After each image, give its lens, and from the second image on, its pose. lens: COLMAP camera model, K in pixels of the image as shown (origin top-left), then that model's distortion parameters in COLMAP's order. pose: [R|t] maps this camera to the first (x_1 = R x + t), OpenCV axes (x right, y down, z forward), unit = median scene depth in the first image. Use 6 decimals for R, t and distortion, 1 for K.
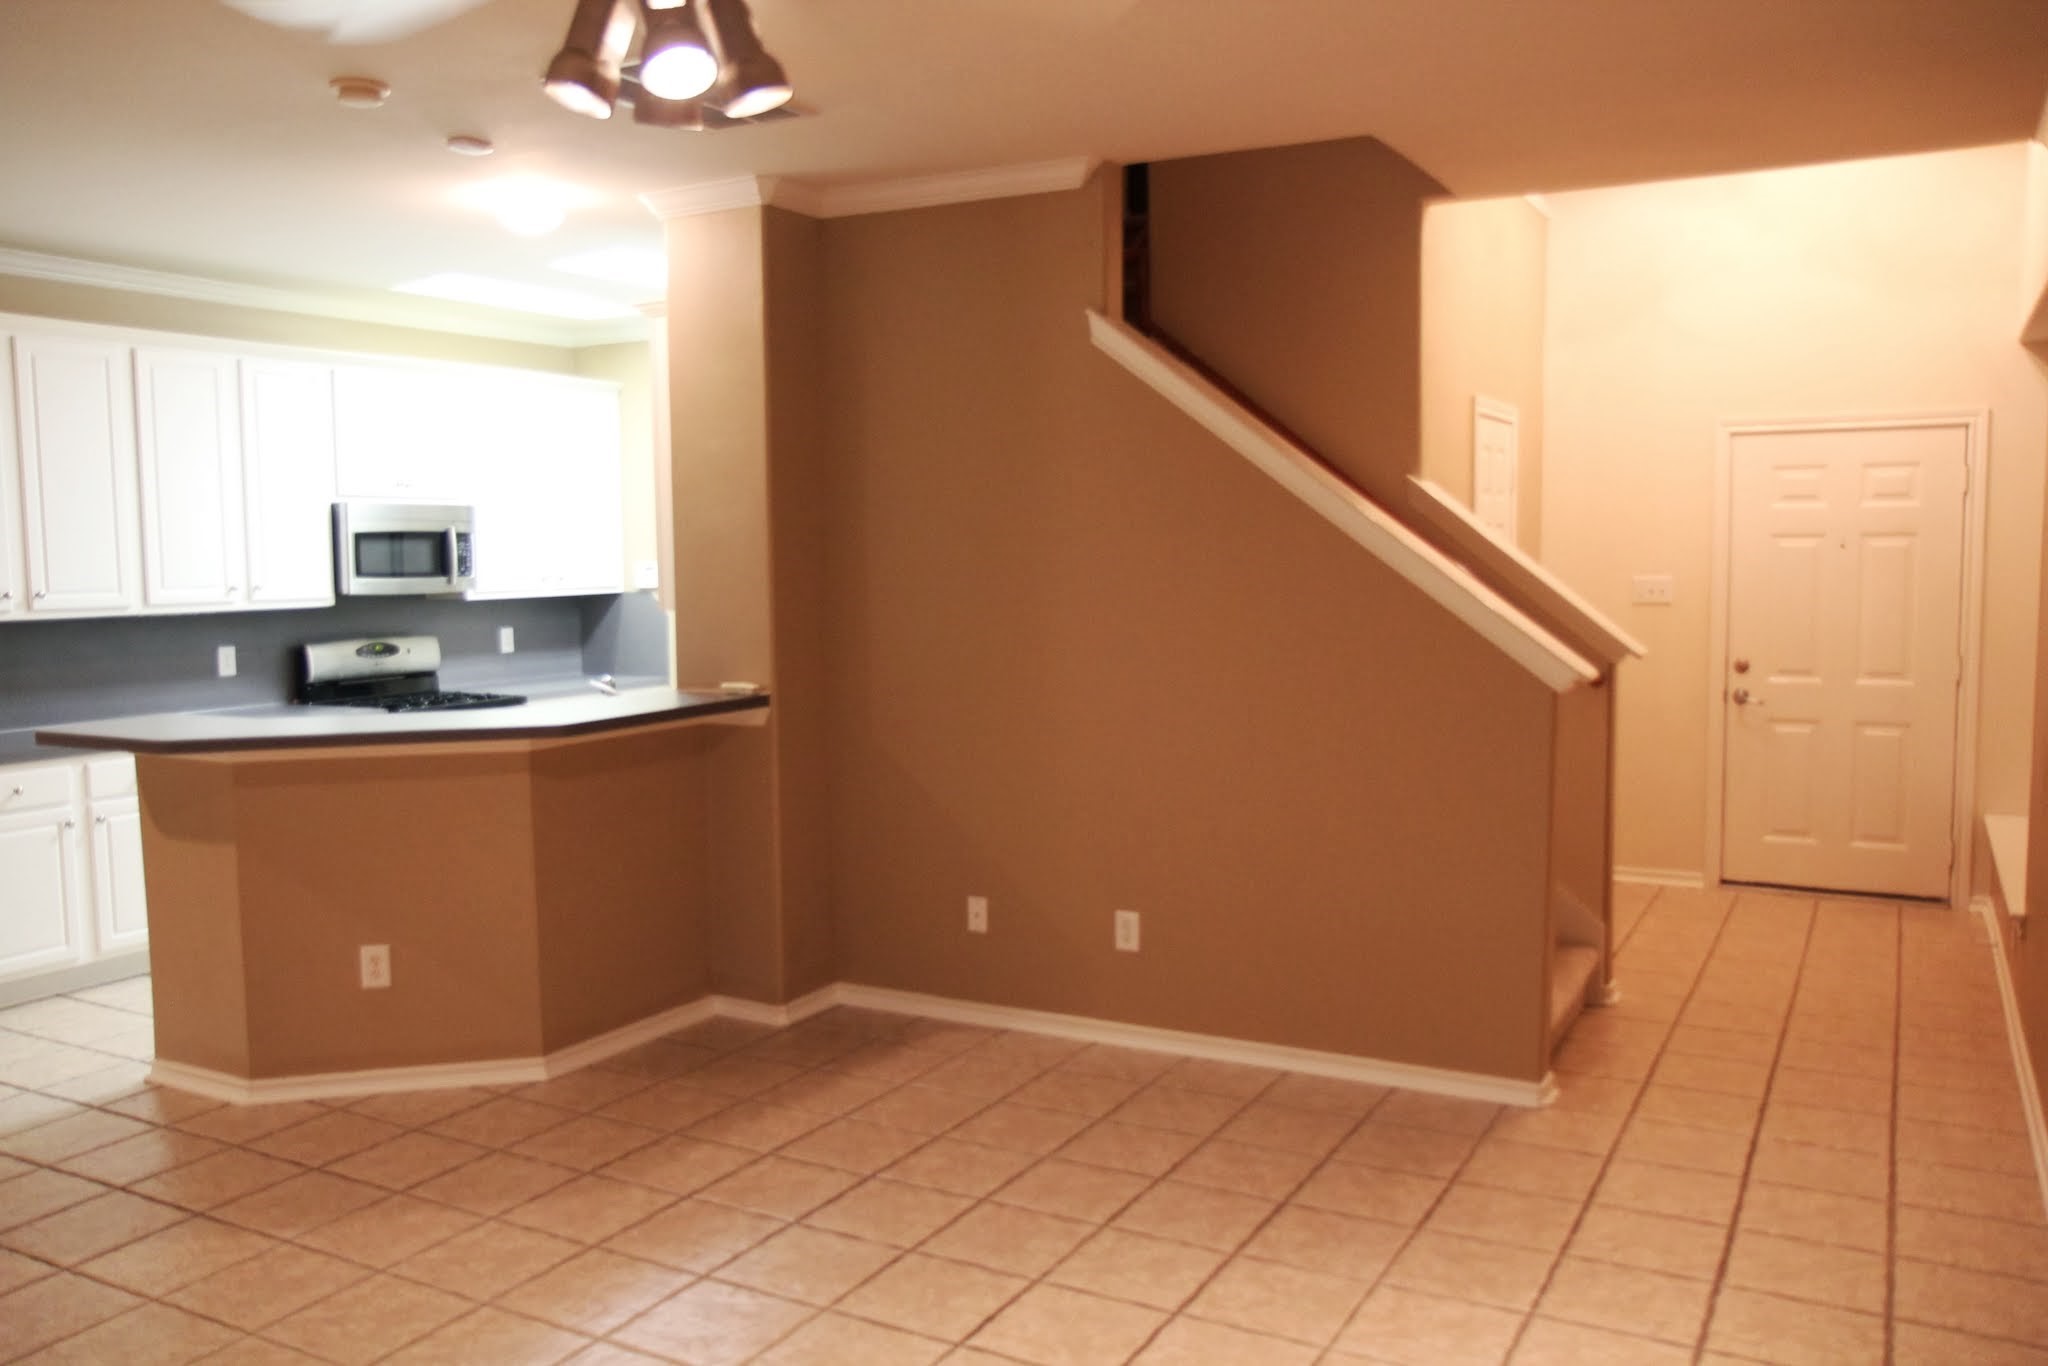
lens RADIAL K [[1650.6, 0, 1015.2], [0, 1650.6, 683.0], [0, 0, 1]] dist [-0.094096, 0.116405]
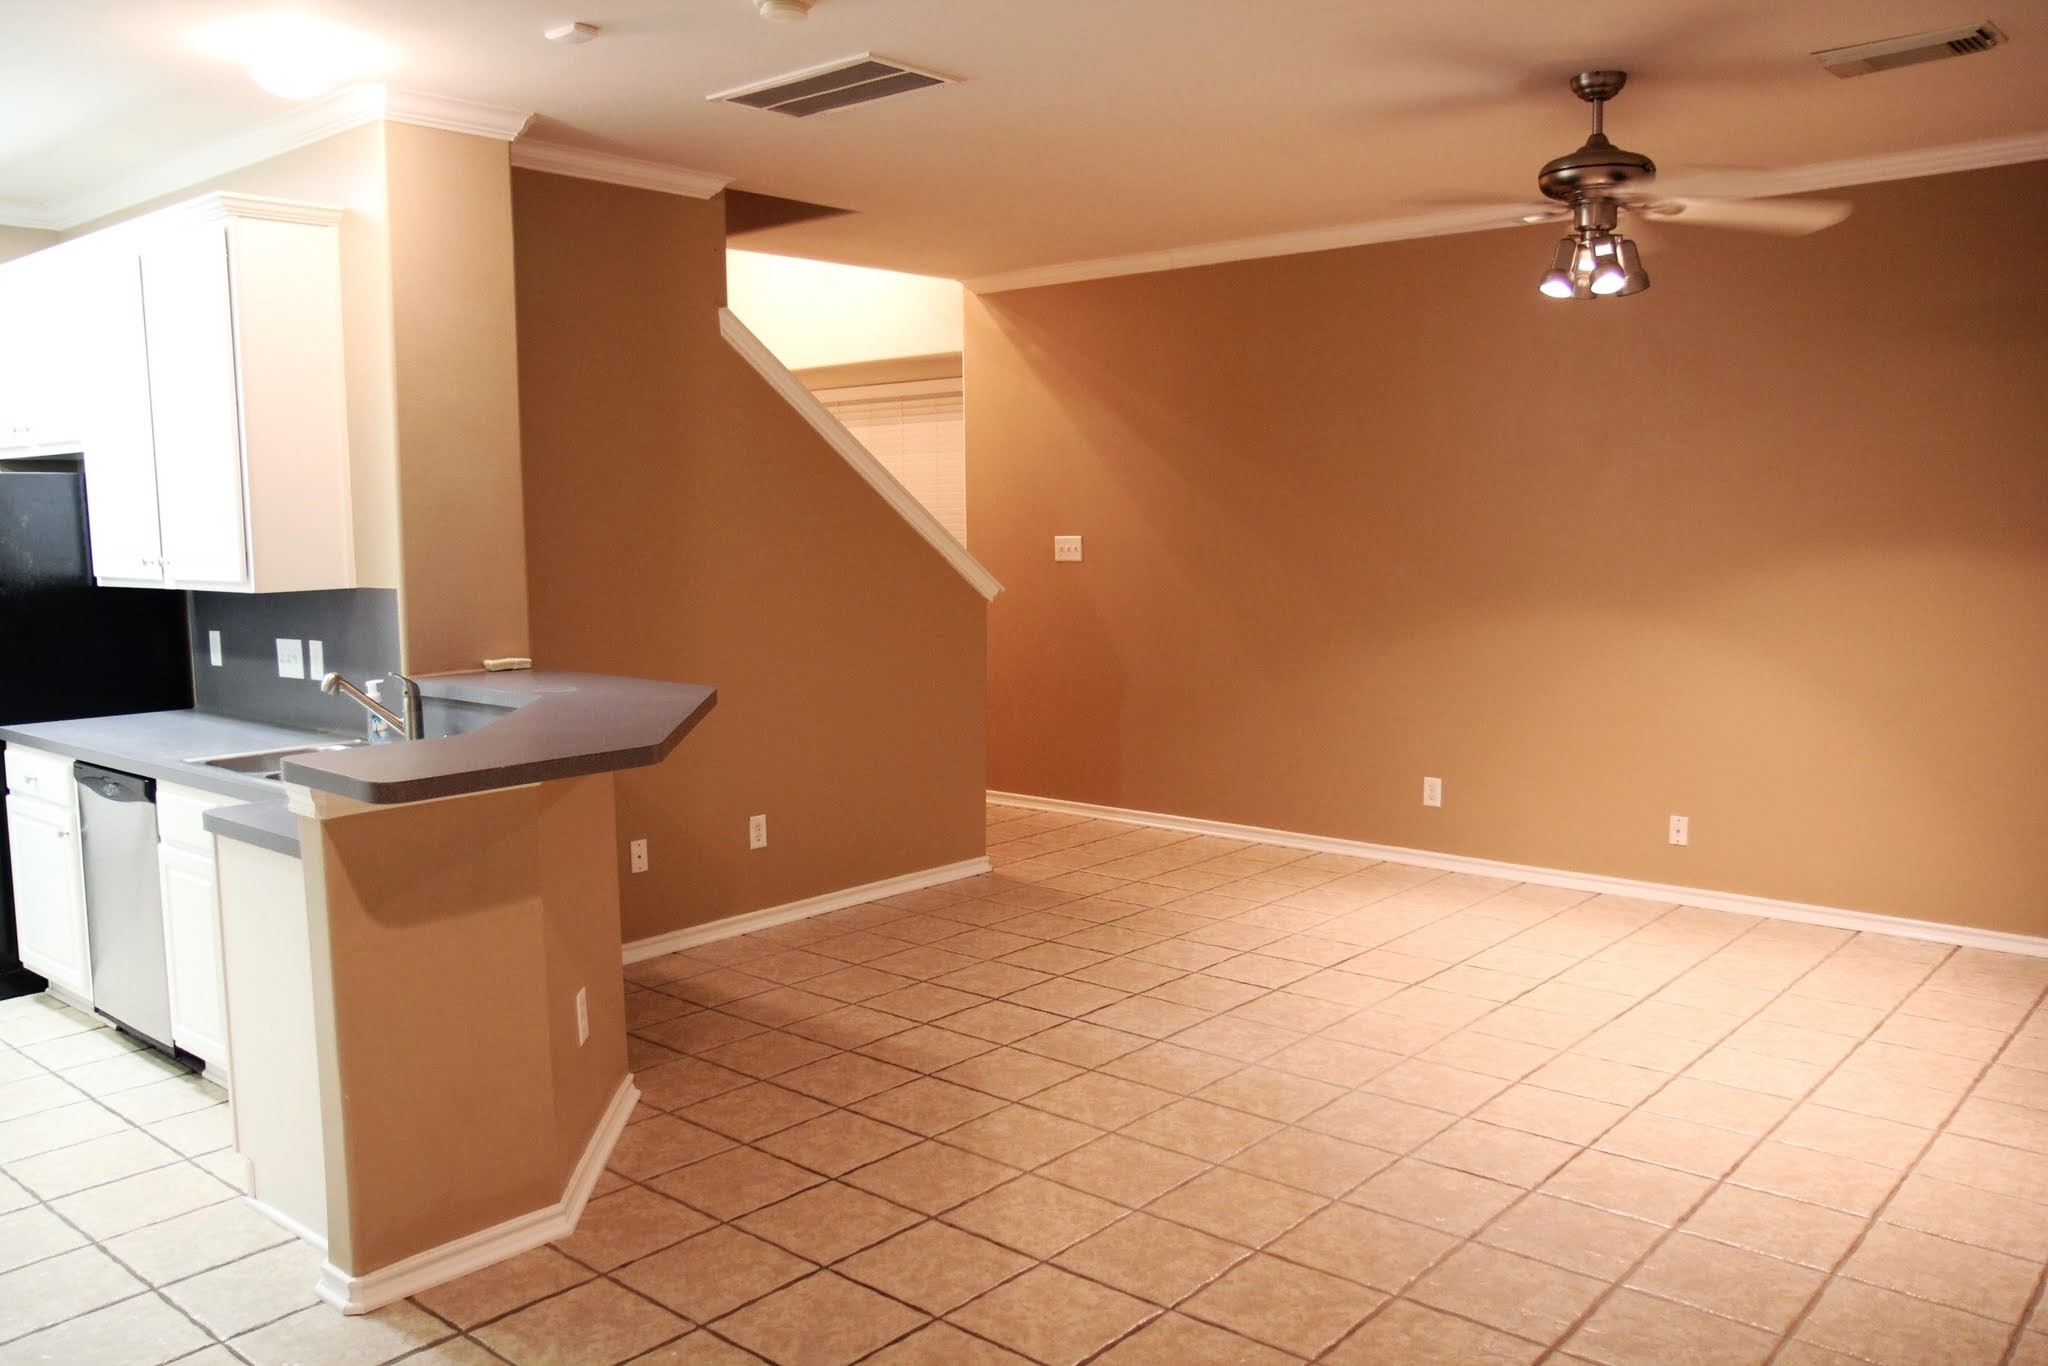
lens RADIAL K [[1650.6, 0, 998.1], [0, 1650.6, 707.4], [0, 0, 1]] dist [-0.094096, 0.116405]
pose [[0.202025, -0.108592, 0.973341, -1.065831], [0.090442, 0.991656, 0.091864, -0.034088], [-0.975195, 0.069472, 0.210161, 0.578108]]
